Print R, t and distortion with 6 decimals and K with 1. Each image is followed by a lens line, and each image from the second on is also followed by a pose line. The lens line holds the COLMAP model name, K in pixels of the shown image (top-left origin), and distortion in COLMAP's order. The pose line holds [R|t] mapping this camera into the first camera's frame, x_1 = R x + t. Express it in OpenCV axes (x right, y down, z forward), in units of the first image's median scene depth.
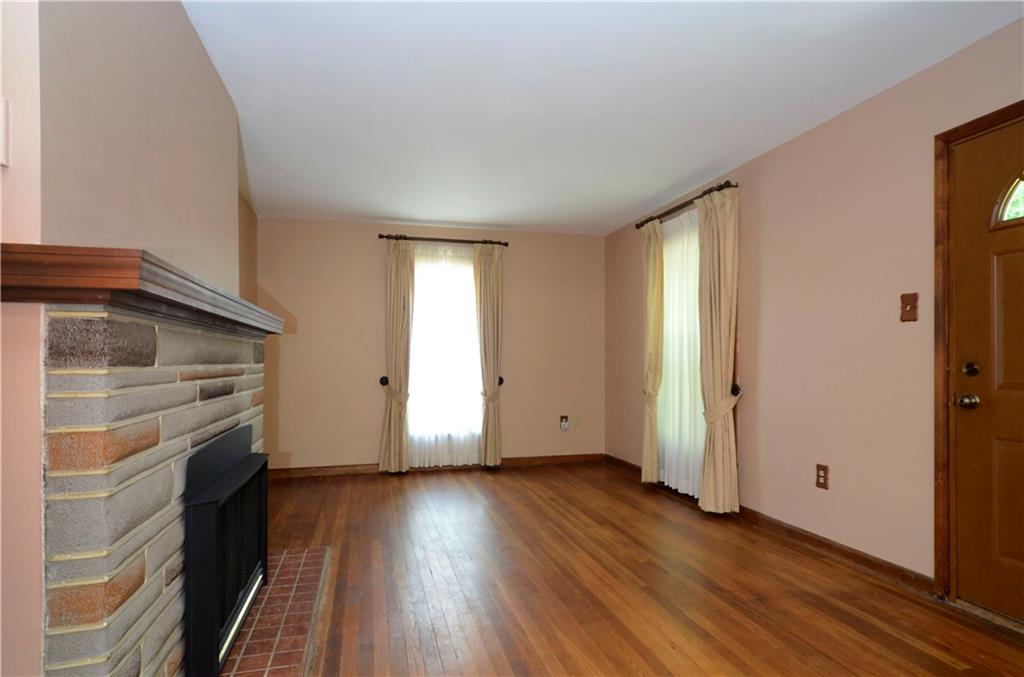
lens RADIAL K [[552.1, 0, 510.0], [0, 552.1, 351.2], [0, 0, 1]] dist [-0.013553, 0.000909]
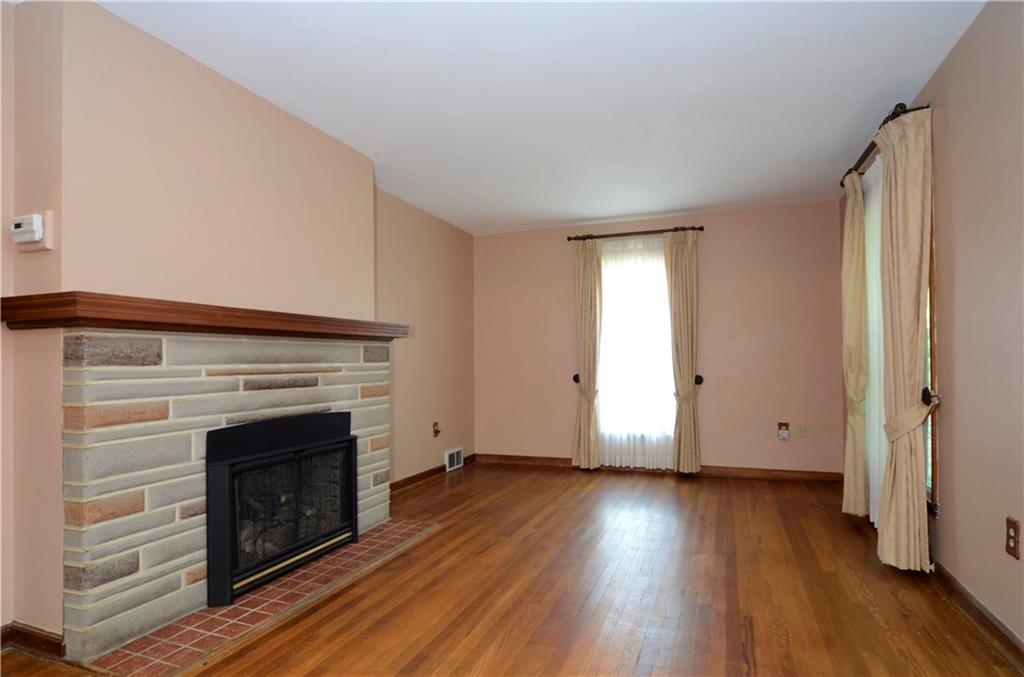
lens RADIAL K [[546.9, 0, 512.7], [0, 546.9, 347.7], [0, 0, 1]] dist [-0.021995, -0.000601]
pose [[0.818580, -0.020497, -0.574027, 0.302145], [0.018956, 0.999783, -0.008668, 0.003403], [0.574080, -0.003786, 0.818791, 0.113462]]
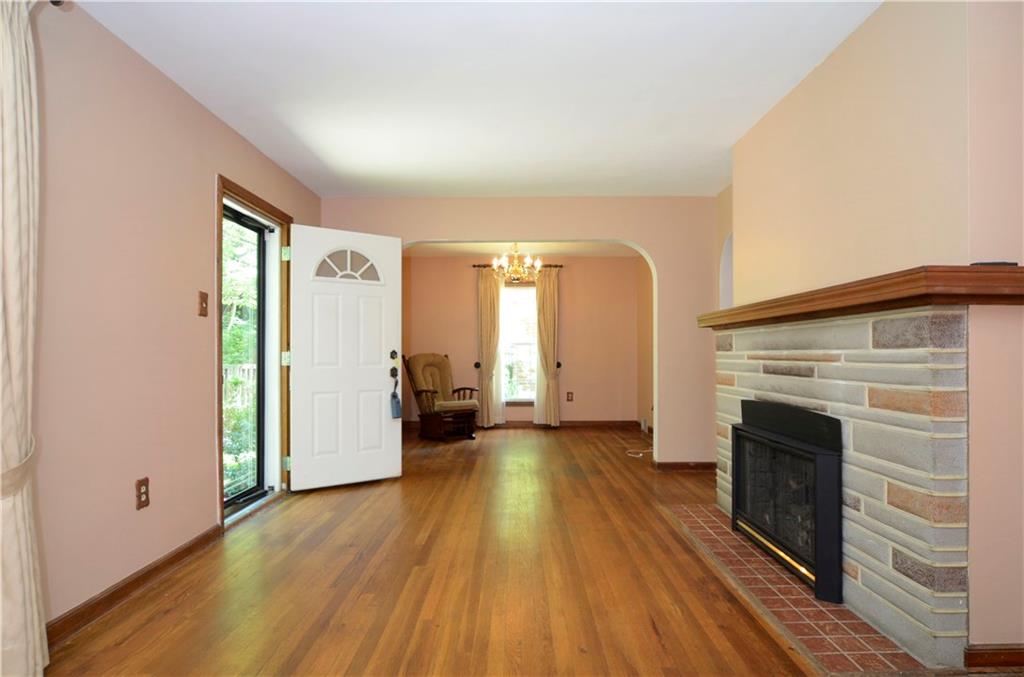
lens RADIAL K [[546.9, 0, 512.7], [0, 546.9, 347.7], [0, 0, 1]] dist [-0.021995, -0.000601]
pose [[-0.968872, 0.007213, 0.247459, -0.102970], [0.000096, 0.999586, -0.028763, 0.024777], [-0.247564, -0.027844, -0.968471, 1.087709]]
